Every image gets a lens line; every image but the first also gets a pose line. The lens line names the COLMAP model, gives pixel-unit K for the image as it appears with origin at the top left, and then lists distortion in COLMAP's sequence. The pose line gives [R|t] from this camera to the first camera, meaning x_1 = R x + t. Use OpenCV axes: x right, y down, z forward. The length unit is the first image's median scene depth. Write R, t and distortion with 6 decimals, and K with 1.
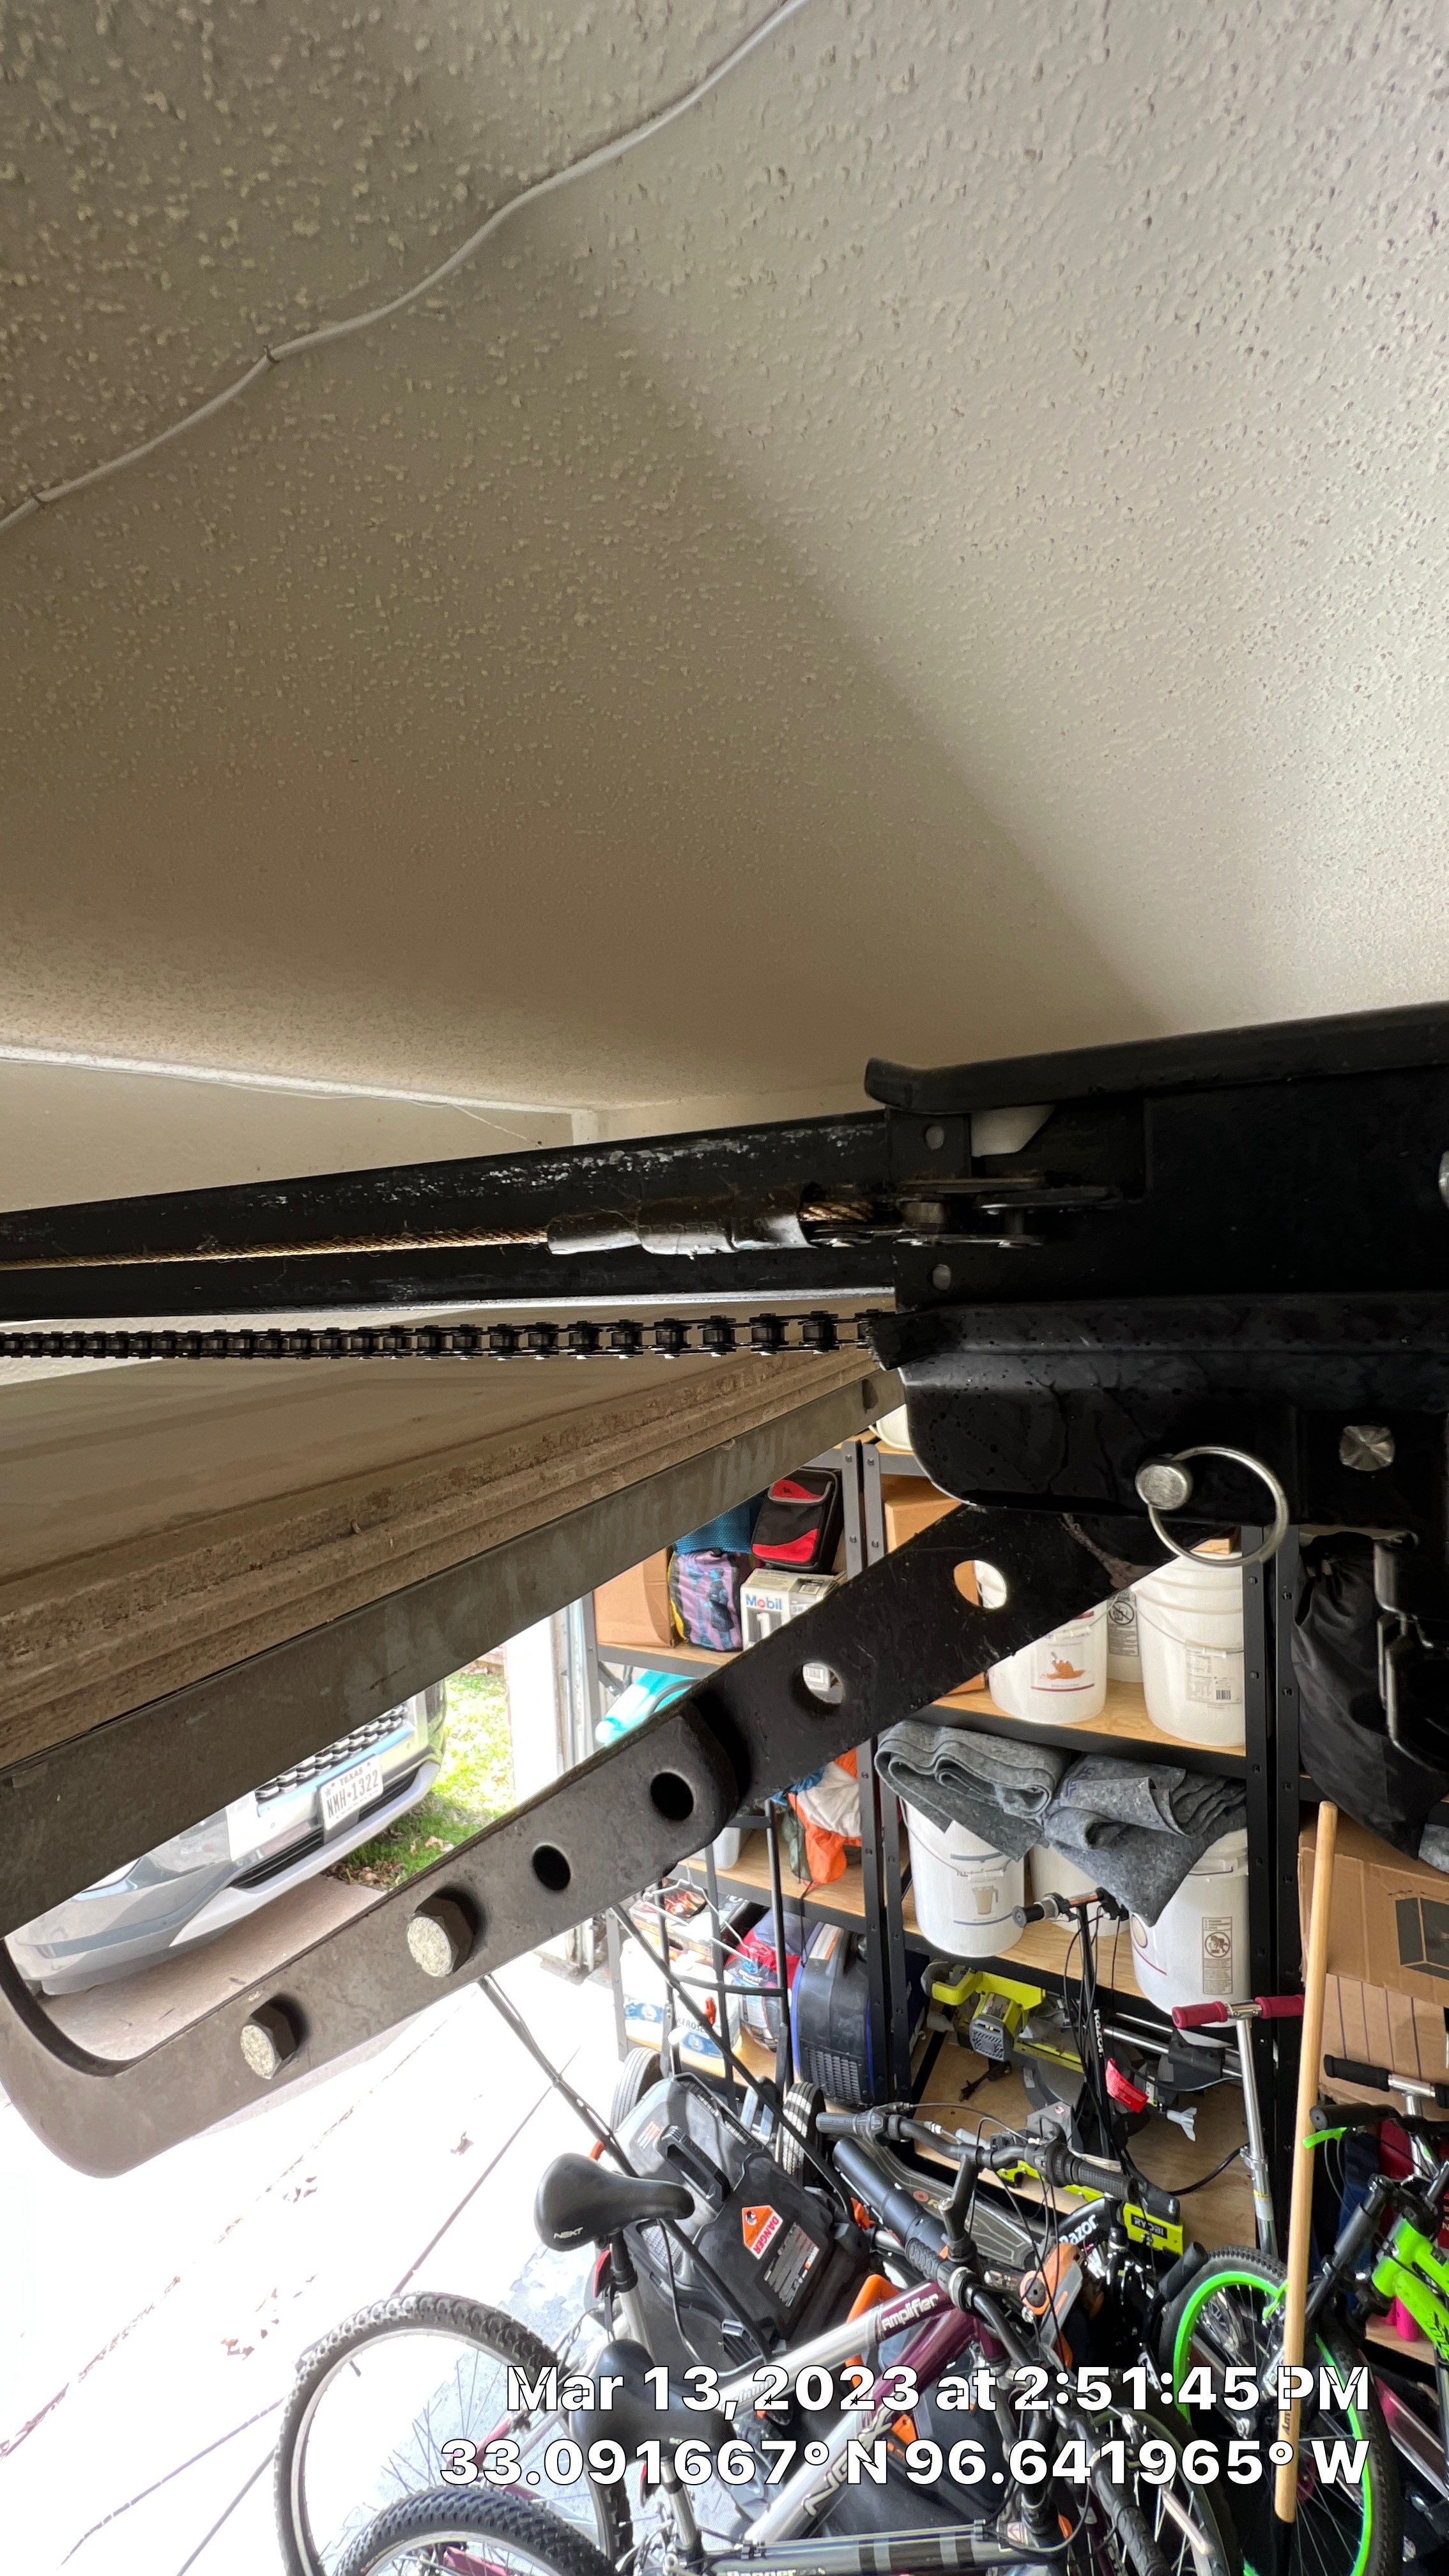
lens RADIAL K [[1045.8, 0, 732.1], [0, 1045.8, 1296.0], [0, 0, 1]] dist [-0.010039, 0.001402]
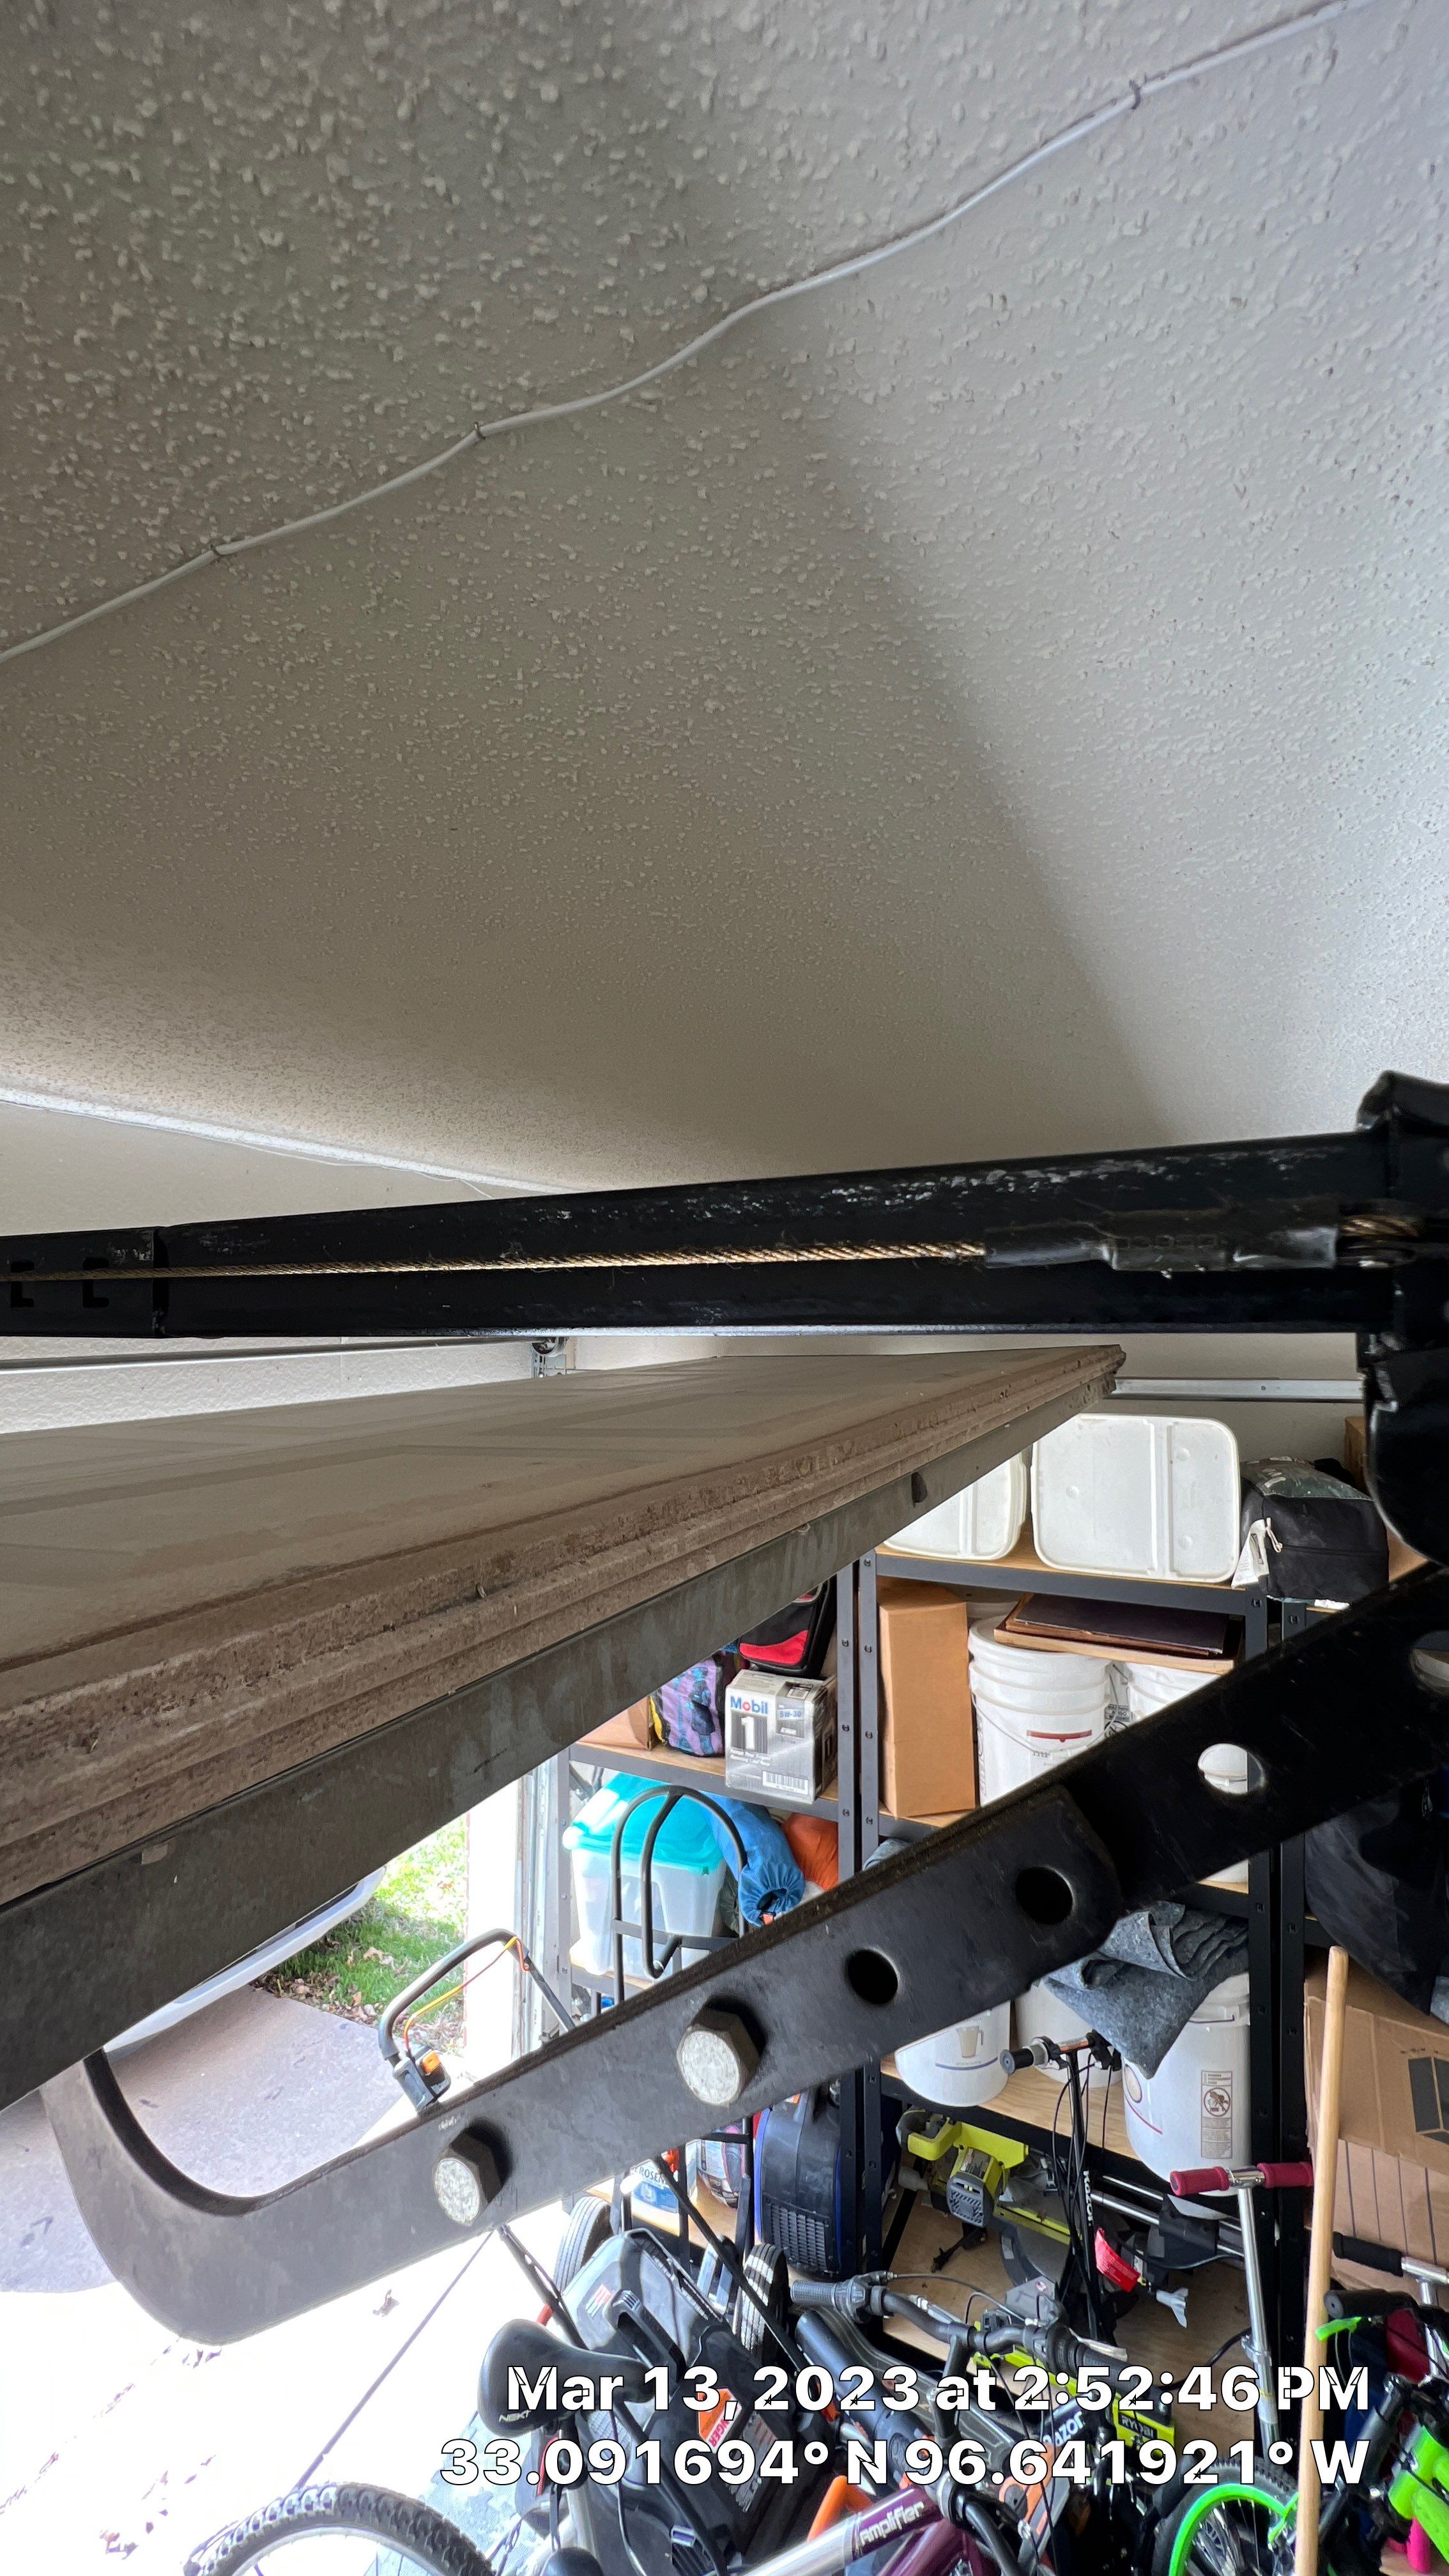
lens RADIAL K [[1045.8, 0, 730.4], [0, 1045.8, 1291.5], [0, 0, 1]] dist [-0.010039, 0.001402]
pose [[0.998305, 0.054214, 0.021166, -0.111714], [-0.051989, 0.994178, -0.094376, 0.020975], [-0.026159, 0.093116, 0.995312, 0.026518]]
